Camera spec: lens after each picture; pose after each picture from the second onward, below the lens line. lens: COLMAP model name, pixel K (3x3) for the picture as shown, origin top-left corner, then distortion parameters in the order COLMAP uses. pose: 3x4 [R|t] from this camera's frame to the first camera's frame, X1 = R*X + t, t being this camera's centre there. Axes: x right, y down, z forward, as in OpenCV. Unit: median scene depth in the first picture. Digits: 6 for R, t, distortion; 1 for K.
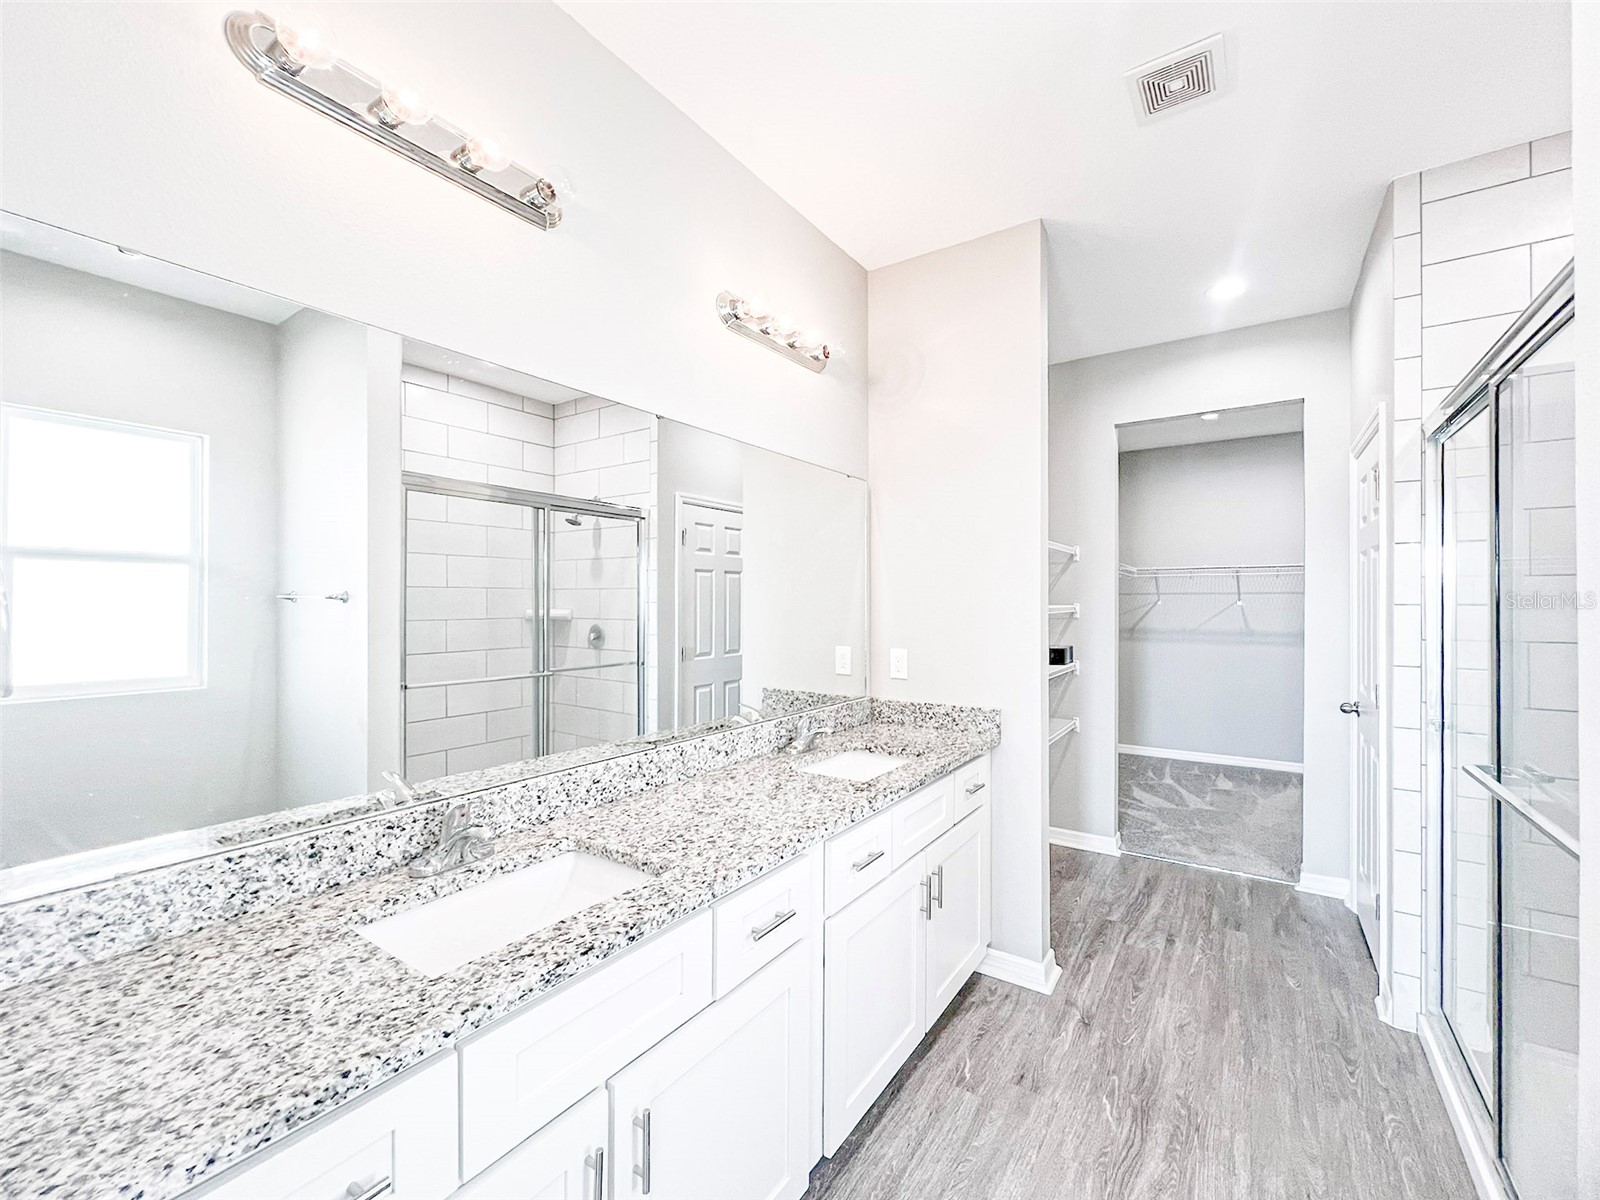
lens RADIAL K [[639.0, 0, 805.0], [0, 639.0, 610.6], [0, 0, 1]] dist [-0.001220, 0.000624]
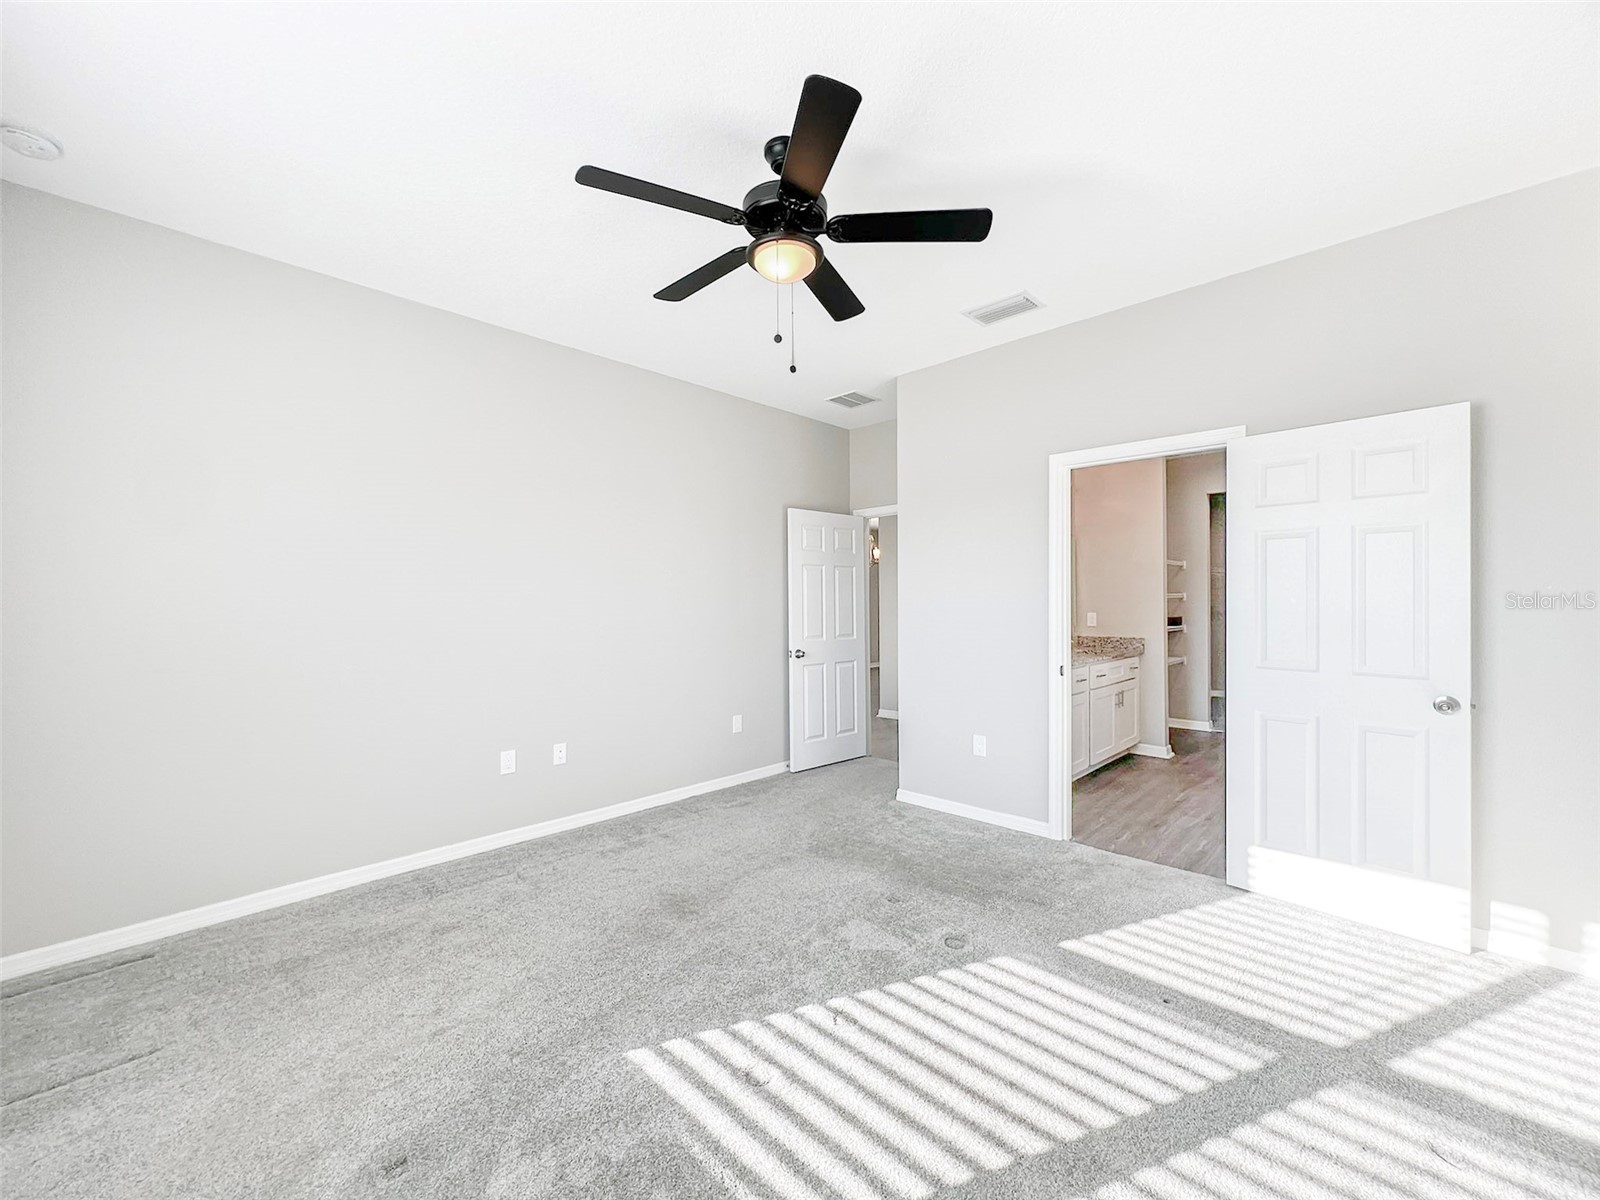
lens RADIAL K [[639.0, 0, 797.0], [0, 639.0, 594.3], [0, 0, 1]] dist [-0.001220, 0.000624]
pose [[0.986662, 0.004757, -0.162711, -0.387114], [-0.005749, 0.999968, -0.005626, 0.011653], [0.162679, 0.006487, 0.986658, -1.030939]]
